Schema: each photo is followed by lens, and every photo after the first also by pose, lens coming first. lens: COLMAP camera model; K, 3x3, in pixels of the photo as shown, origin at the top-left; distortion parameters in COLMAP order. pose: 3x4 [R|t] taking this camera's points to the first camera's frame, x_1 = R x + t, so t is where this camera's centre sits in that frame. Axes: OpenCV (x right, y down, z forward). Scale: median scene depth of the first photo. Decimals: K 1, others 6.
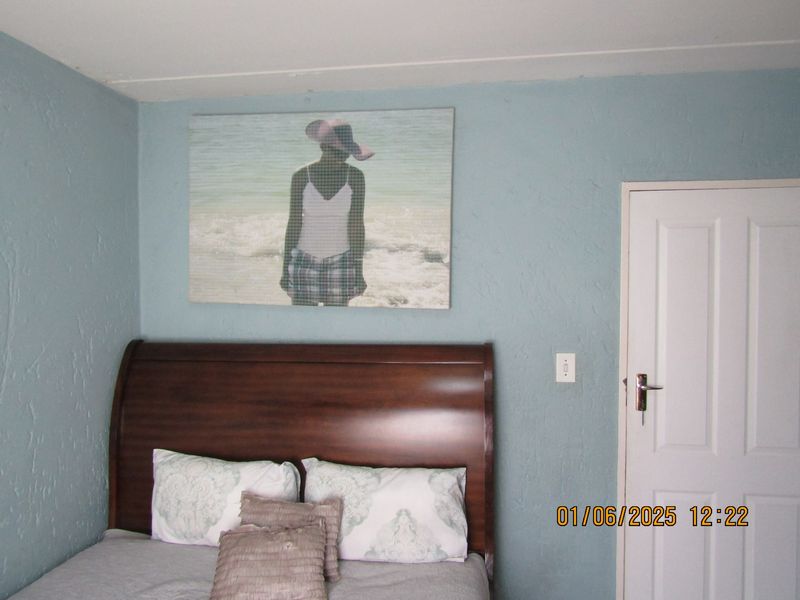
lens RADIAL K [[569.8, 0, 399.0], [0, 569.8, 299.9], [0, 0, 1]] dist [-0.018246, 0.003446]
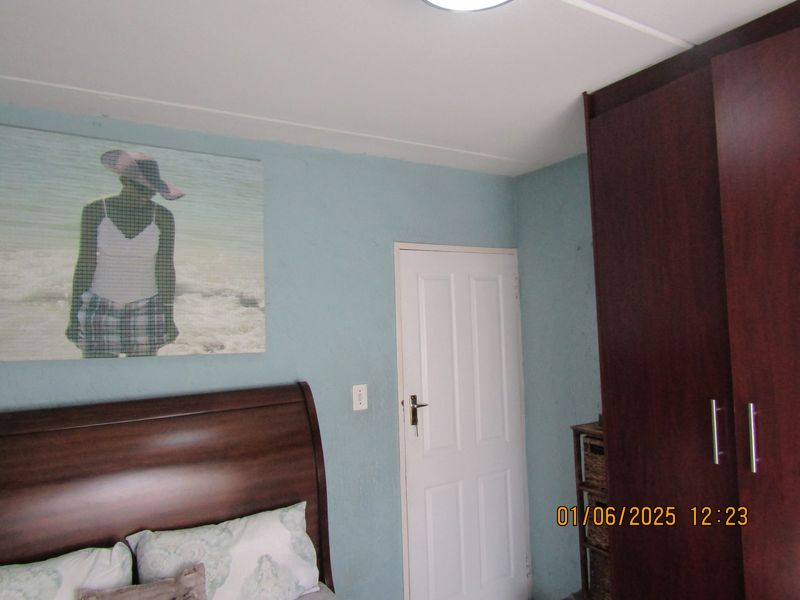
lens RADIAL K [[569.8, 0, 396.7], [0, 569.8, 299.6], [0, 0, 1]] dist [-0.018246, 0.003446]
pose [[0.760211, 0.002867, 0.649670, -0.399490], [0.050489, 0.996705, -0.063479, -0.001431], [-0.647711, 0.081059, 0.757561, 0.056701]]
